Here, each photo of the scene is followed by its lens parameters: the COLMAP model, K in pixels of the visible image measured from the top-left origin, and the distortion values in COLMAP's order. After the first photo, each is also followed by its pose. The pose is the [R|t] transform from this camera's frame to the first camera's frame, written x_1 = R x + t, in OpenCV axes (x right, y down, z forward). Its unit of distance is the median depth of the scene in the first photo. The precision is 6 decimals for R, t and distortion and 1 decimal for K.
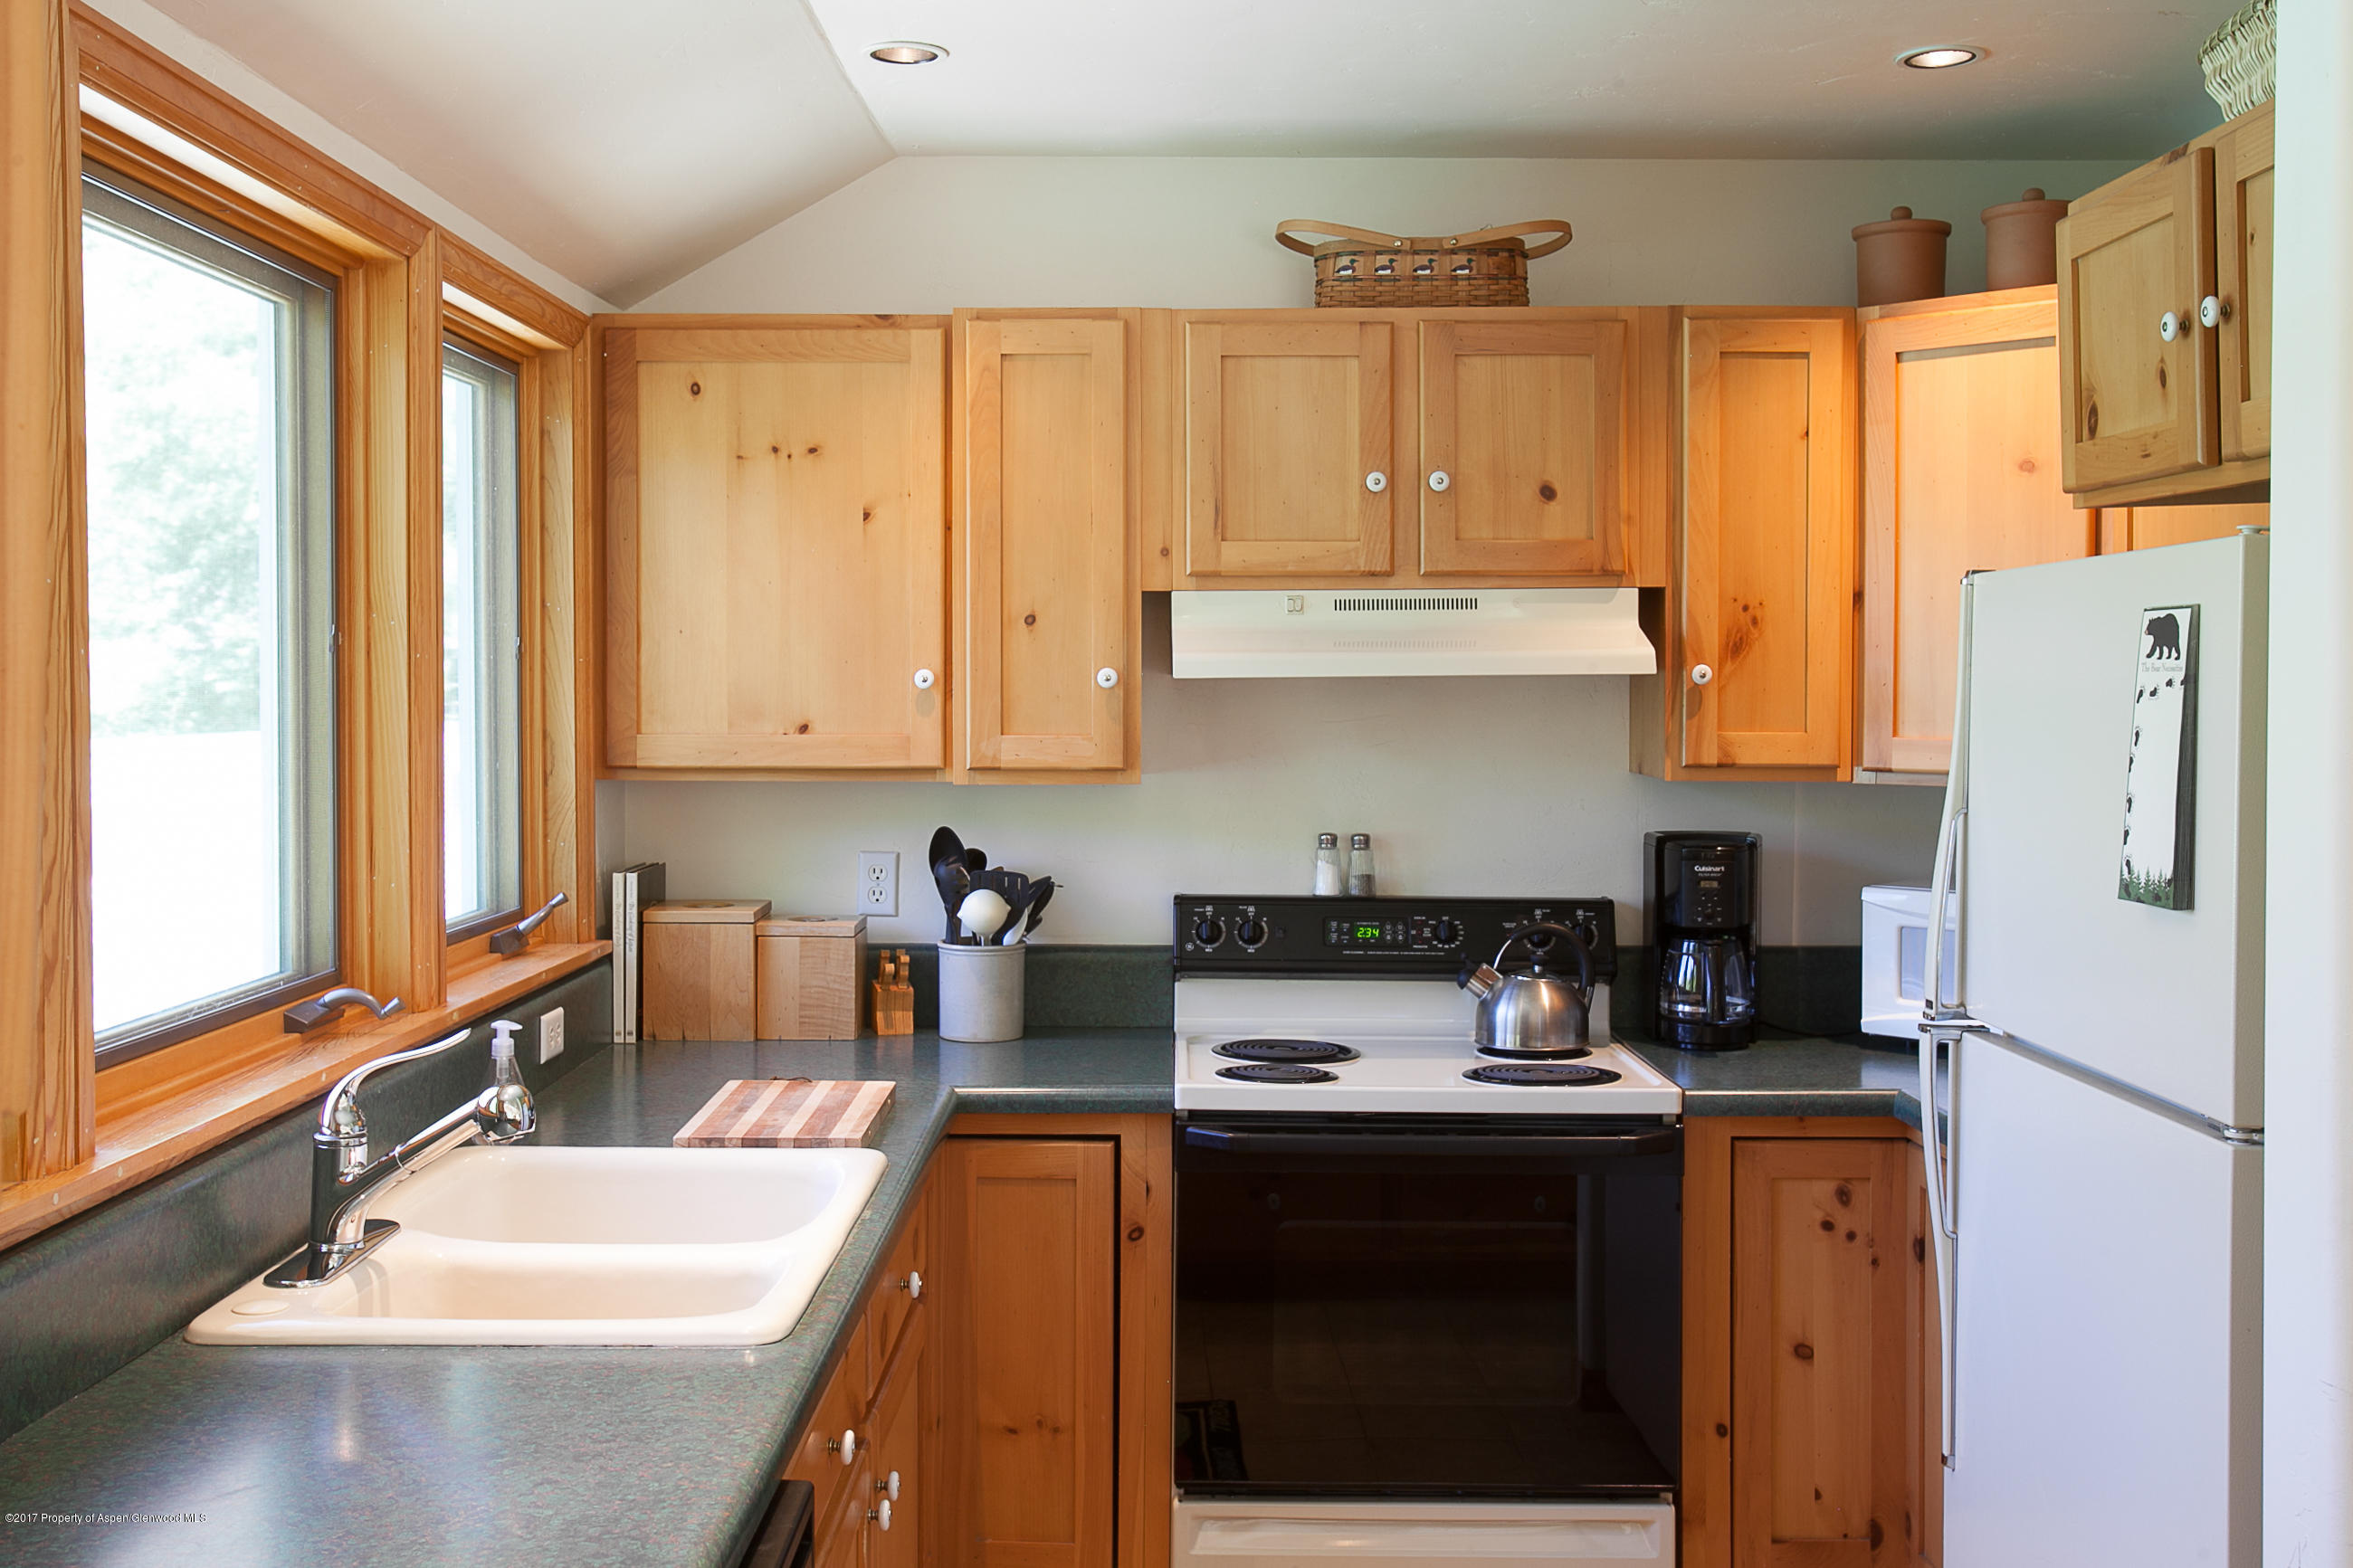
lens RADIAL K [[1995.8, 0, 1177.2], [0, 1995.8, 708.5], [0, 0, 1]] dist [-0.002417, 0.001908]
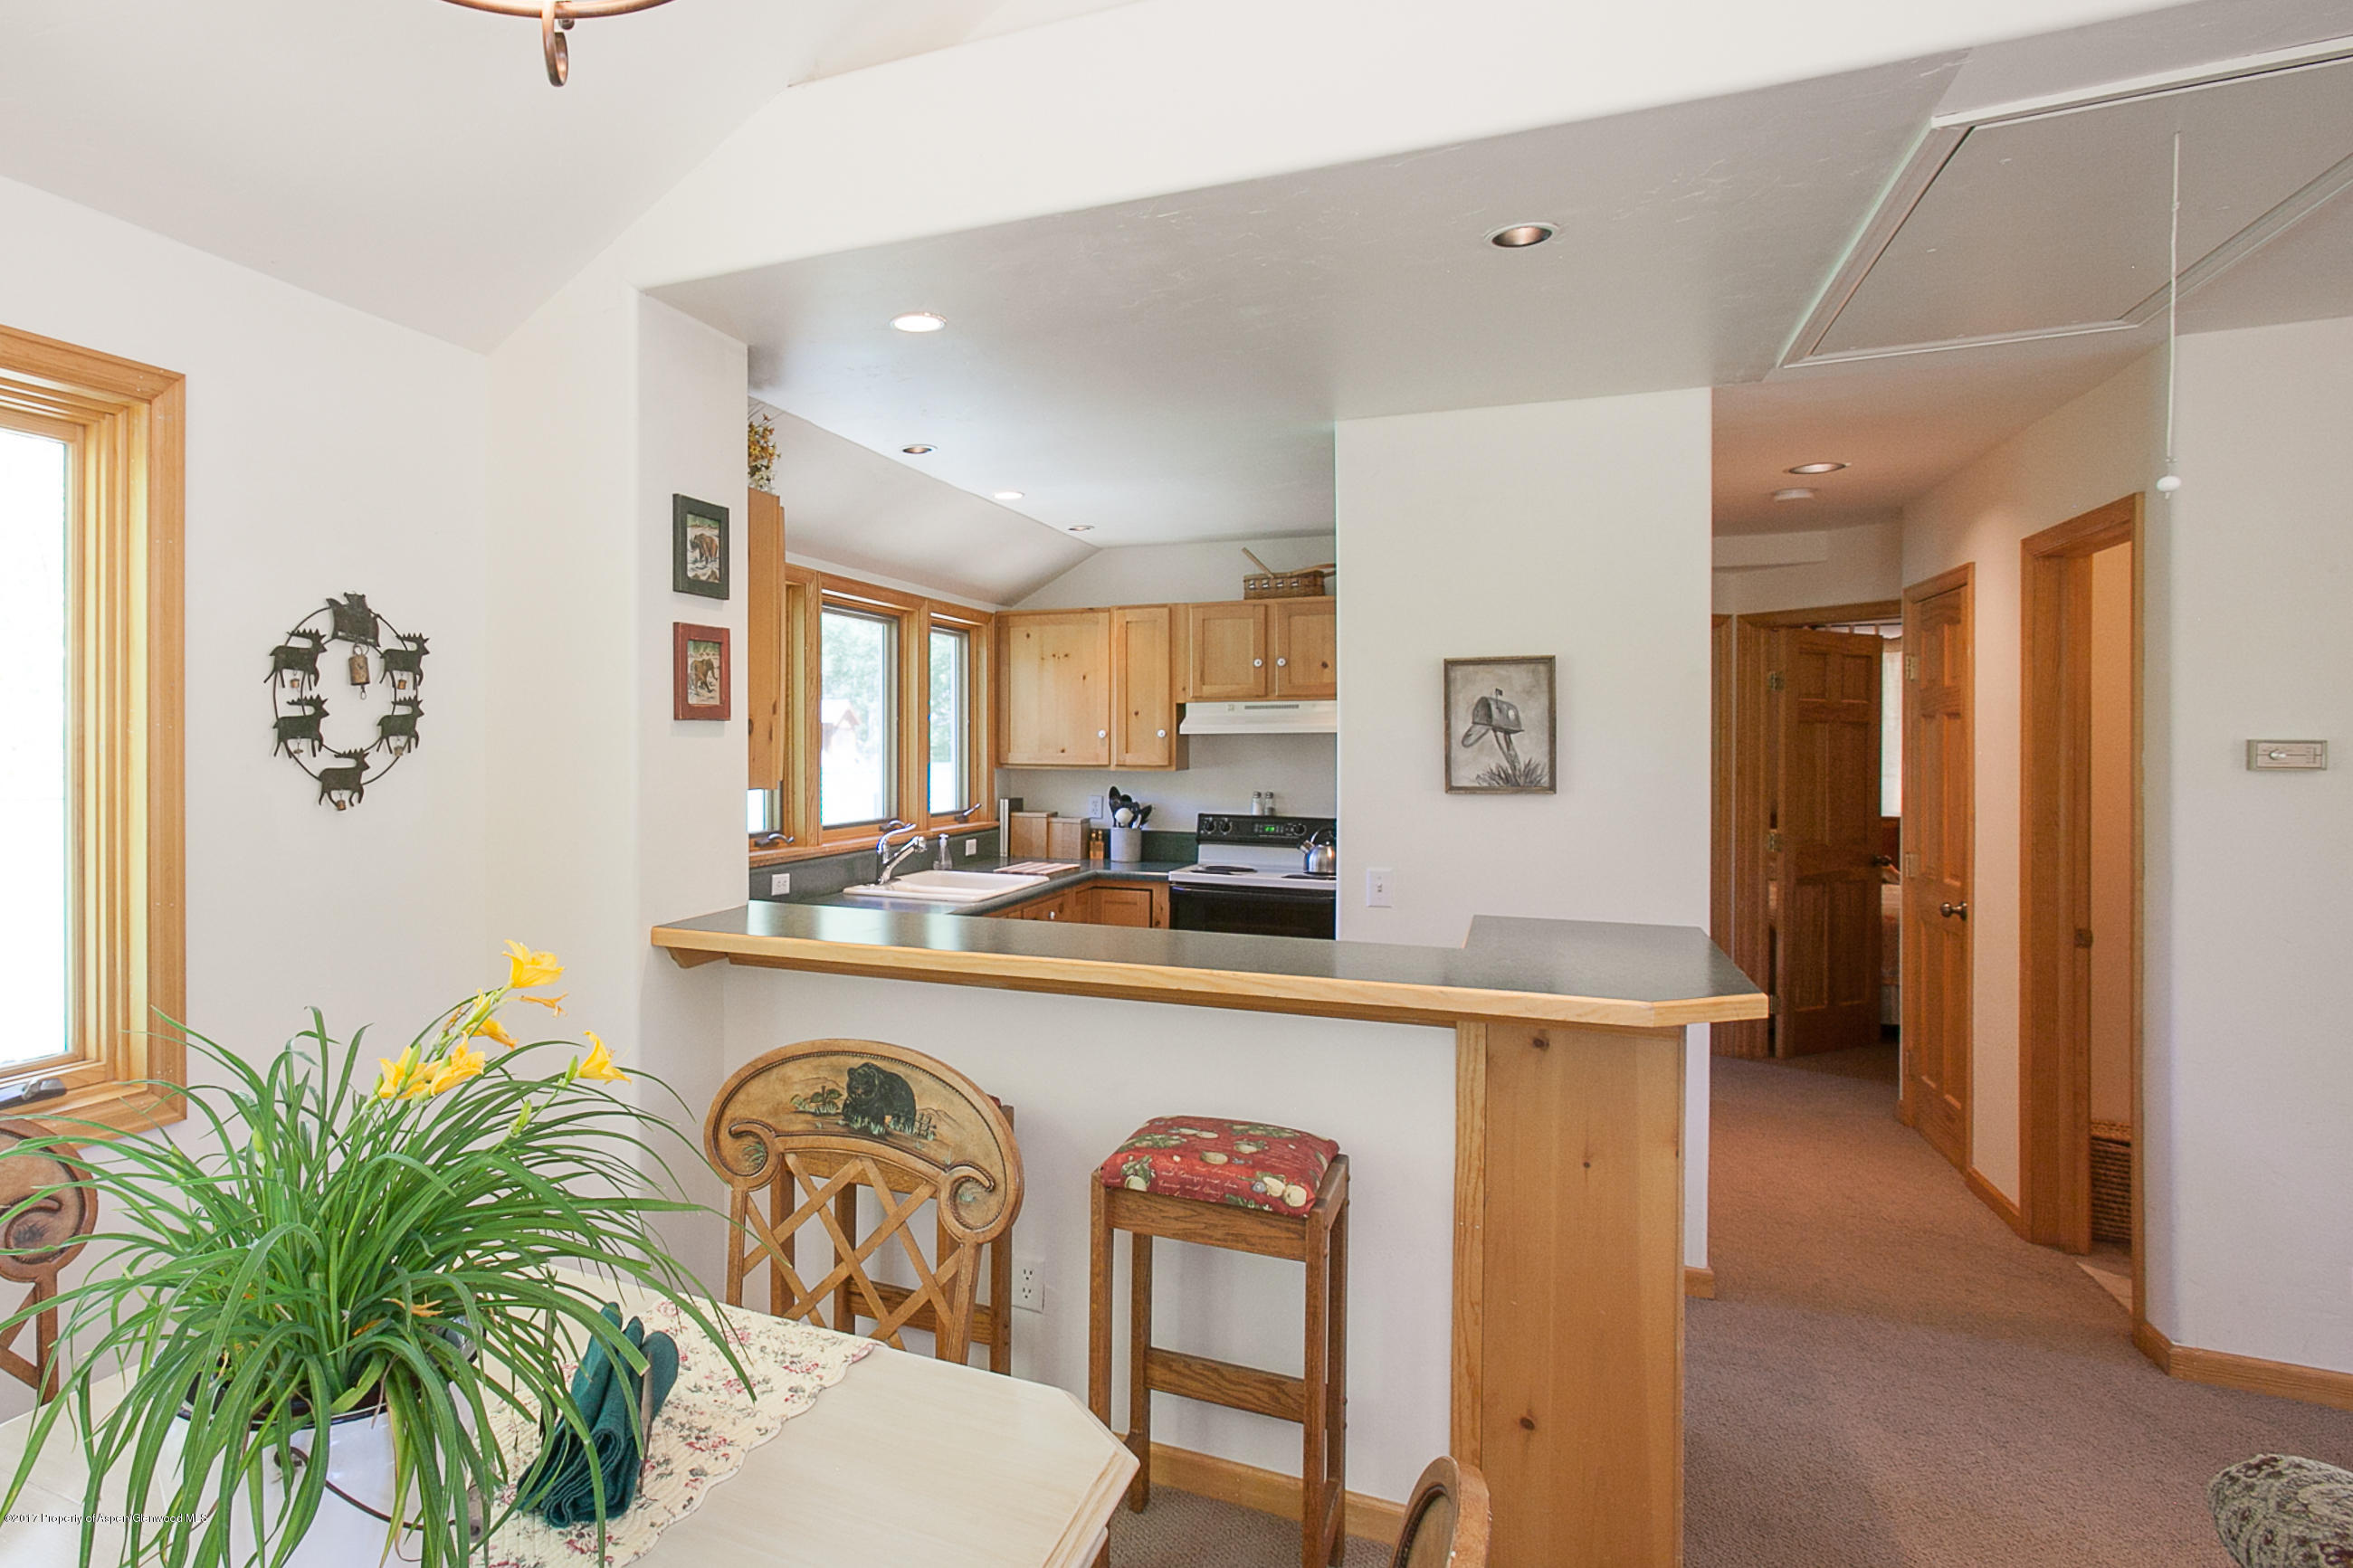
lens RADIAL K [[1174.6, 0, 1176.5], [0, 1174.6, 784.0], [0, 0, 1]] dist [-0.080124, 0.038422]
pose [[0.961129, 0.011963, -0.275842, 0.438559], [-0.005994, 0.999730, 0.022470, 0.018123], [0.276036, -0.019943, 0.960940, -0.591072]]
